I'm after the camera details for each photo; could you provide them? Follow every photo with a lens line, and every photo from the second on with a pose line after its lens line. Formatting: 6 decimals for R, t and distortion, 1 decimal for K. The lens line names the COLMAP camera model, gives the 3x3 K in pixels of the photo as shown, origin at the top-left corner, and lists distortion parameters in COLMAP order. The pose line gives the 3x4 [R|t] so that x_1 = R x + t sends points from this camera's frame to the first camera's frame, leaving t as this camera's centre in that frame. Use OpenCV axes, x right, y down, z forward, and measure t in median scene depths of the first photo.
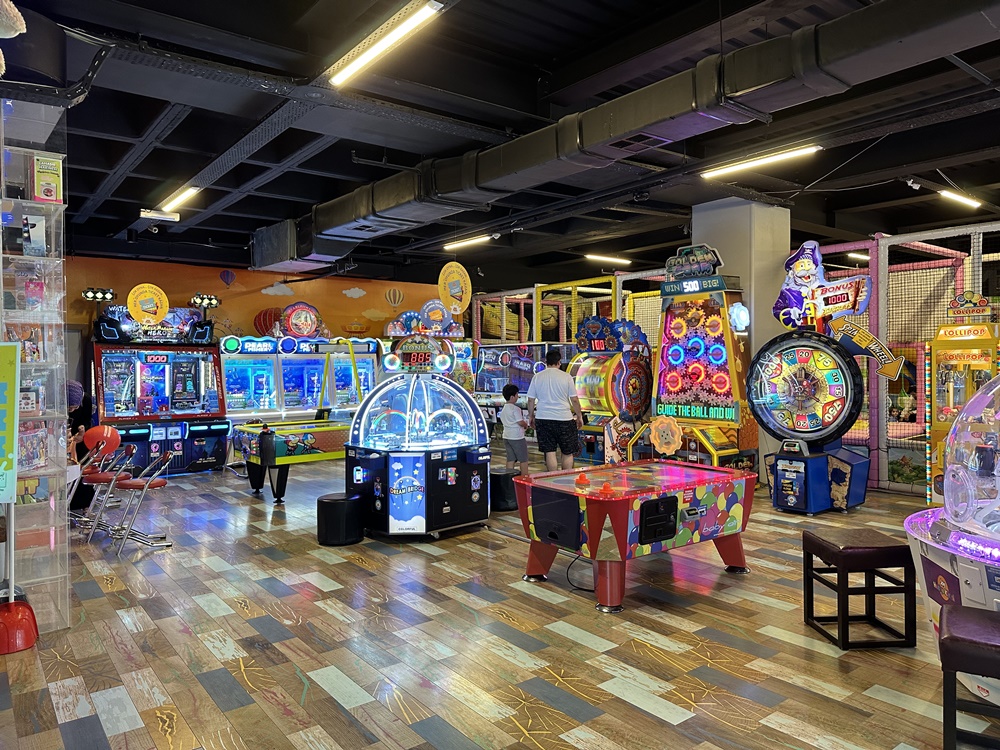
lens RADIAL K [[700.3, 0, 514.6], [0, 700.3, 334.0], [0, 0, 1]] dist [0.065769, -0.069336]
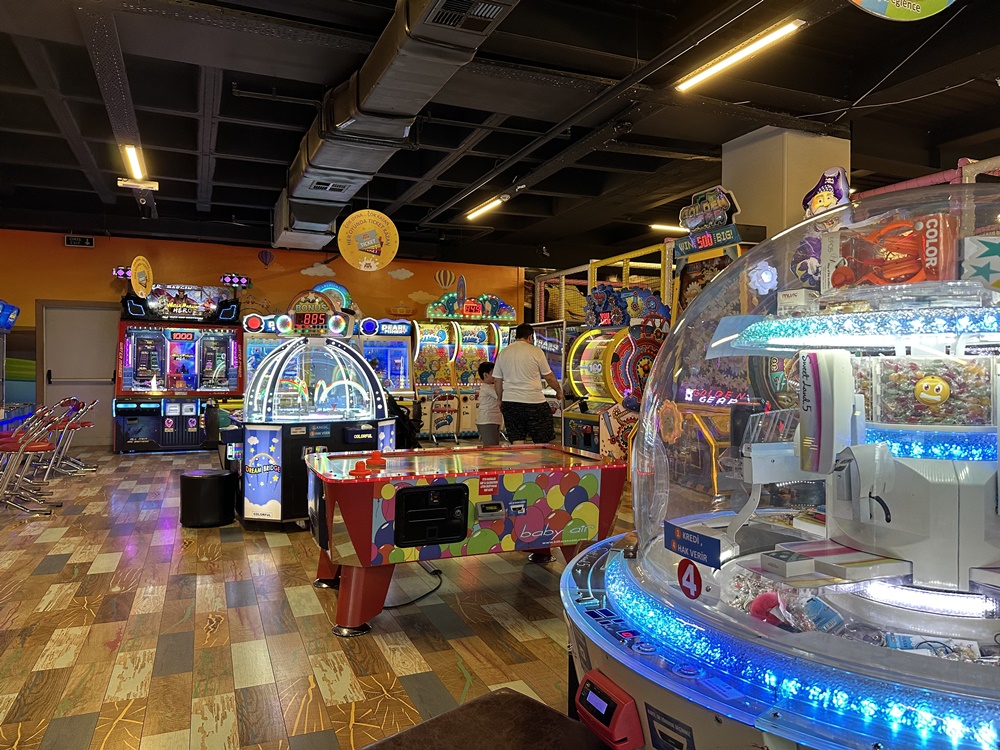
lens RADIAL K [[700.3, 0, 532.2], [0, 700.3, 343.4], [0, 0, 1]] dist [0.065769, -0.069336]
pose [[0.965966, 0.005126, -0.258618, 0.304088], [-0.004771, 0.999987, 0.002000, 0.052700], [0.258625, -0.000698, 0.965978, 0.202275]]
